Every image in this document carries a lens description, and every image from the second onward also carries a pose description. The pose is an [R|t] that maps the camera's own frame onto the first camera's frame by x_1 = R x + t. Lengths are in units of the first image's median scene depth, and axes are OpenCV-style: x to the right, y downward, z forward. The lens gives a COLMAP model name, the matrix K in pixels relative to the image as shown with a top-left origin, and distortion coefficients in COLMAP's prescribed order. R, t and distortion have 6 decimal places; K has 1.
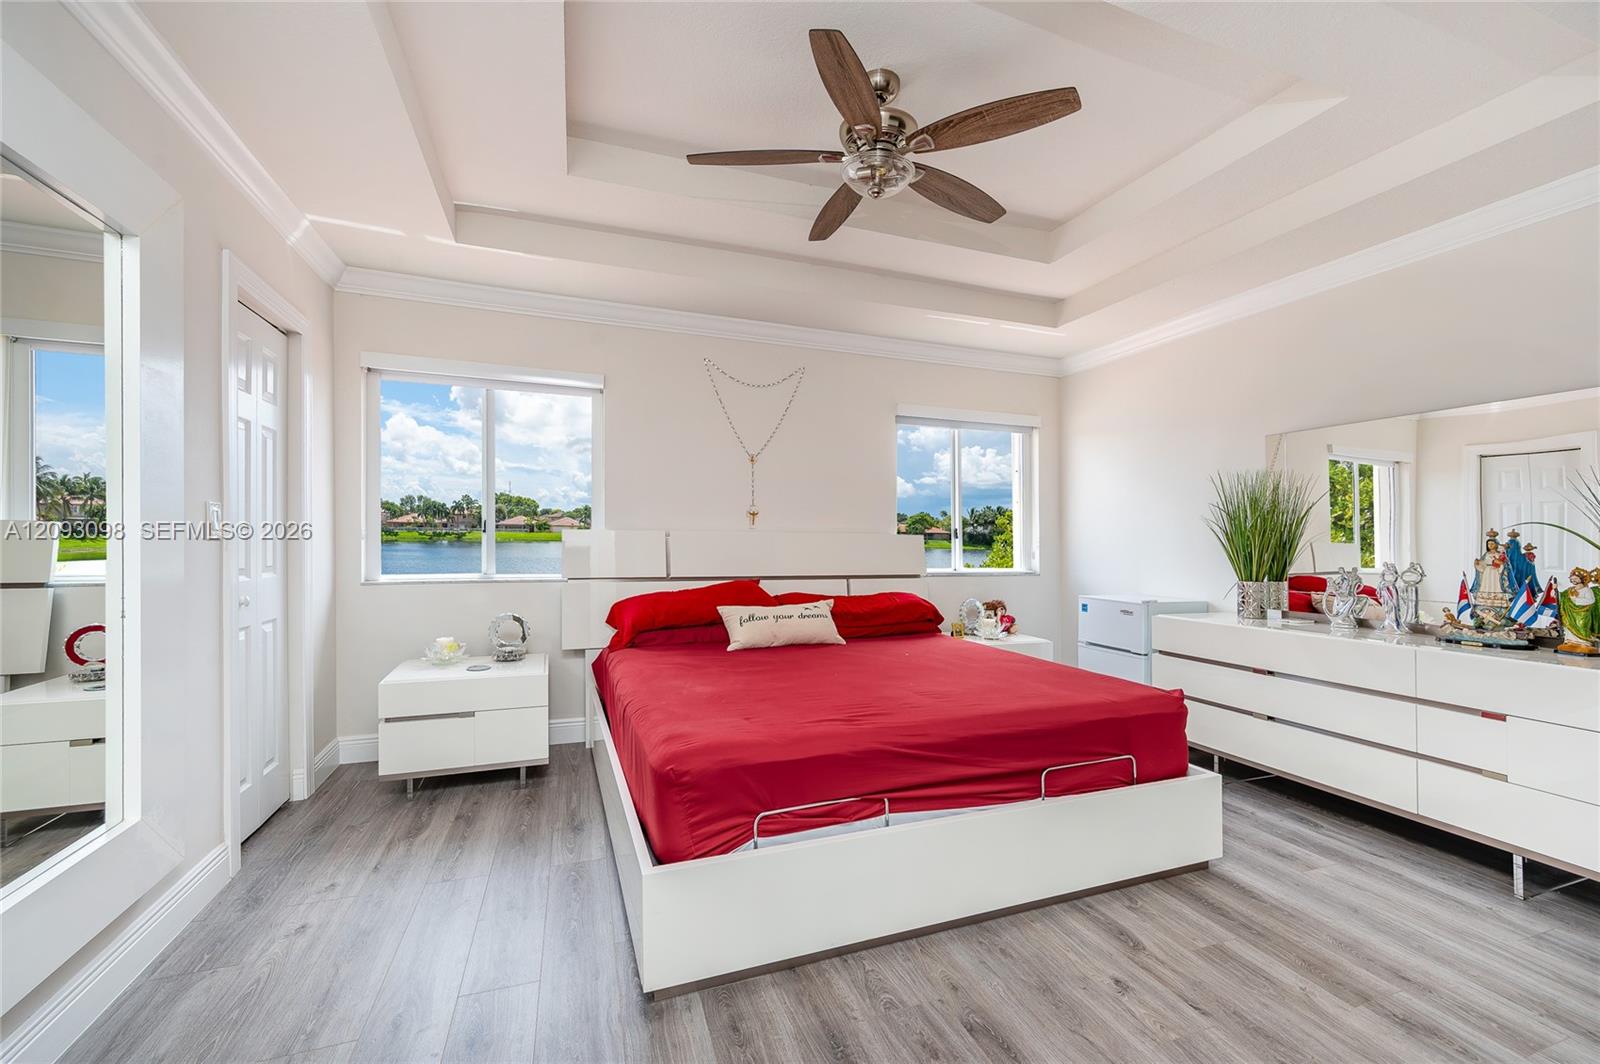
lens RADIAL K [[626.1, 0, 806.3], [0, 626.1, 539.1], [0, 0, 1]] dist [0.001837, -0.000491]
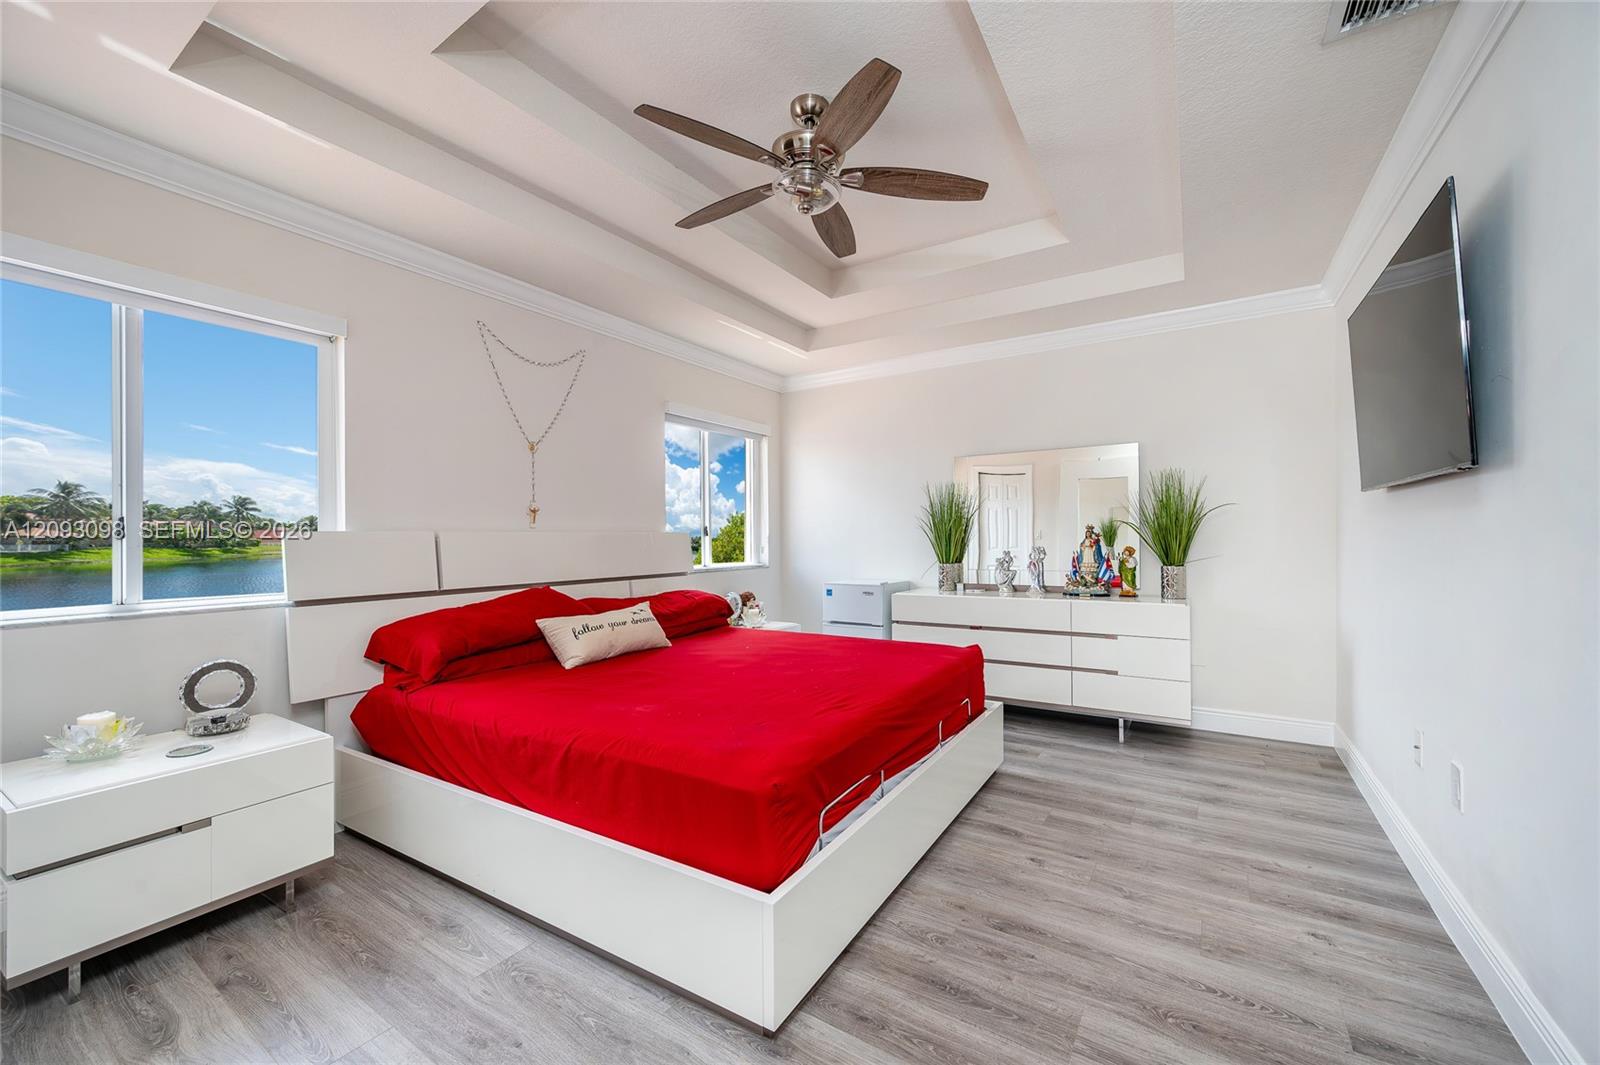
lens RADIAL K [[619.0, 0, 799.0], [0, 619.0, 537.2], [0, 0, 1]] dist [0.001373, 0.000324]
pose [[0.803886, -0.017154, 0.594535, -0.398691], [0.016387, 0.999843, 0.006691, -0.004783], [-0.594557, 0.004364, 0.804042, 0.126666]]
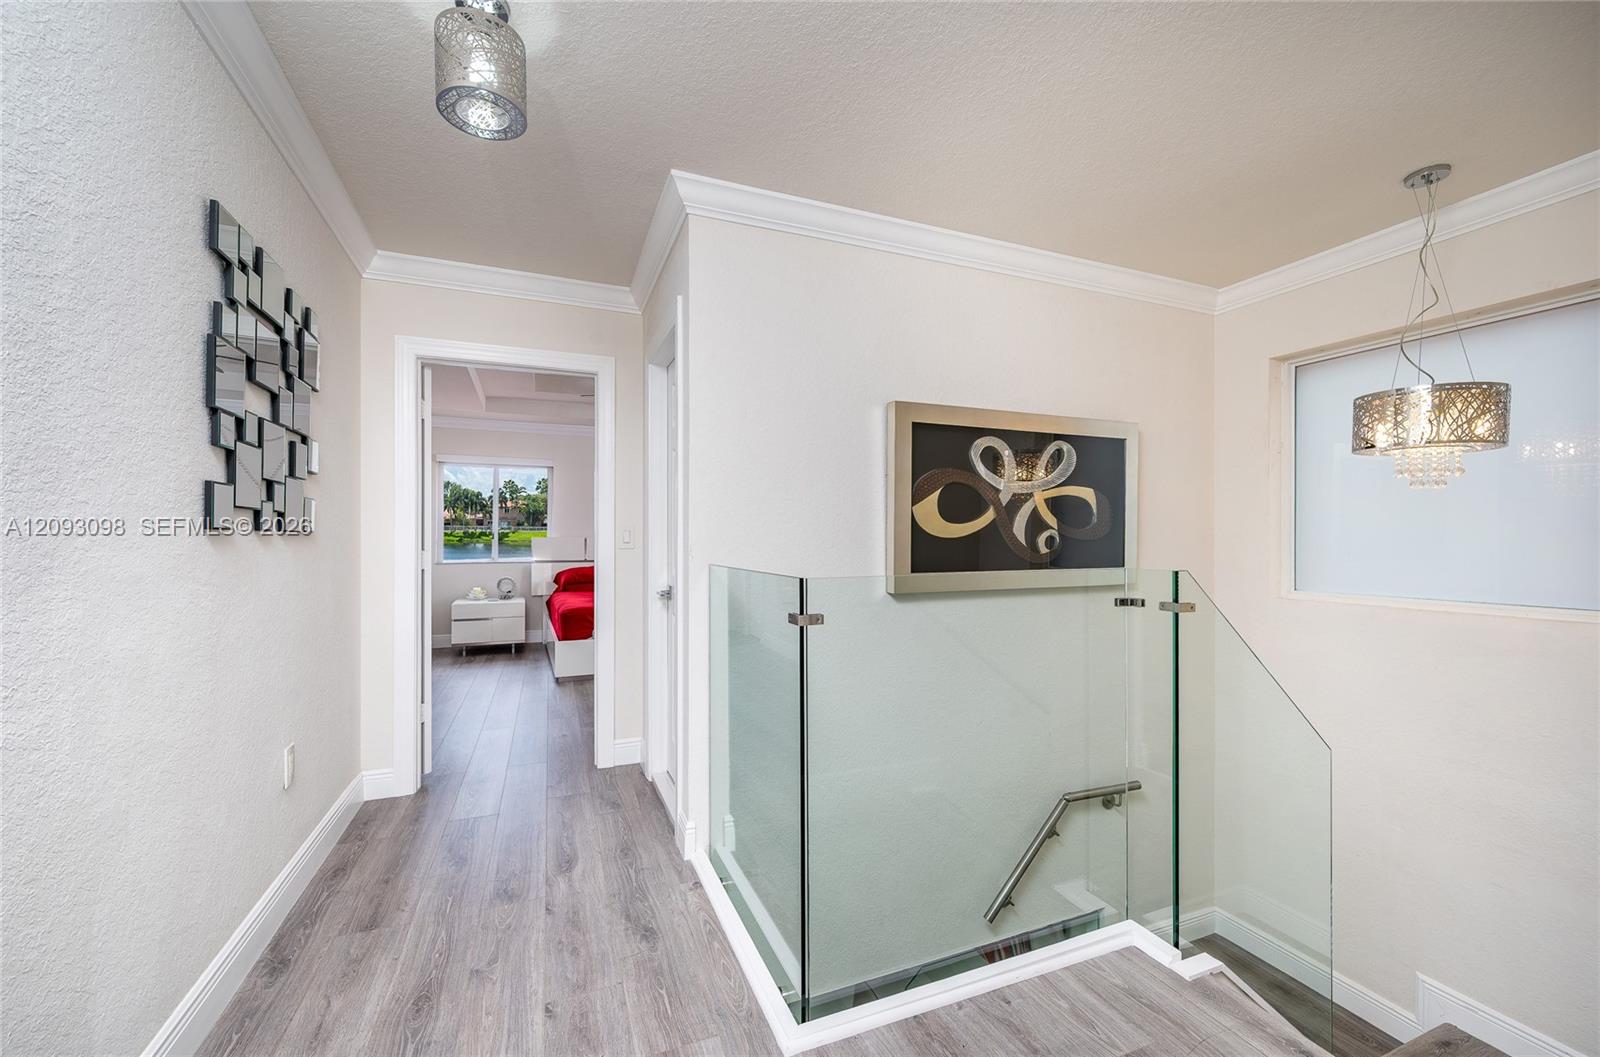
lens RADIAL K [[626.1, 0, 806.3], [0, 626.1, 535.6], [0, 0, 1]] dist [0.001837, -0.000491]
pose [[0.999303, -0.010142, 0.035927, 0.504046], [0.010278, 0.999941, -0.003609, -0.004364], [-0.035889, 0.003976, 0.999348, -1.243836]]
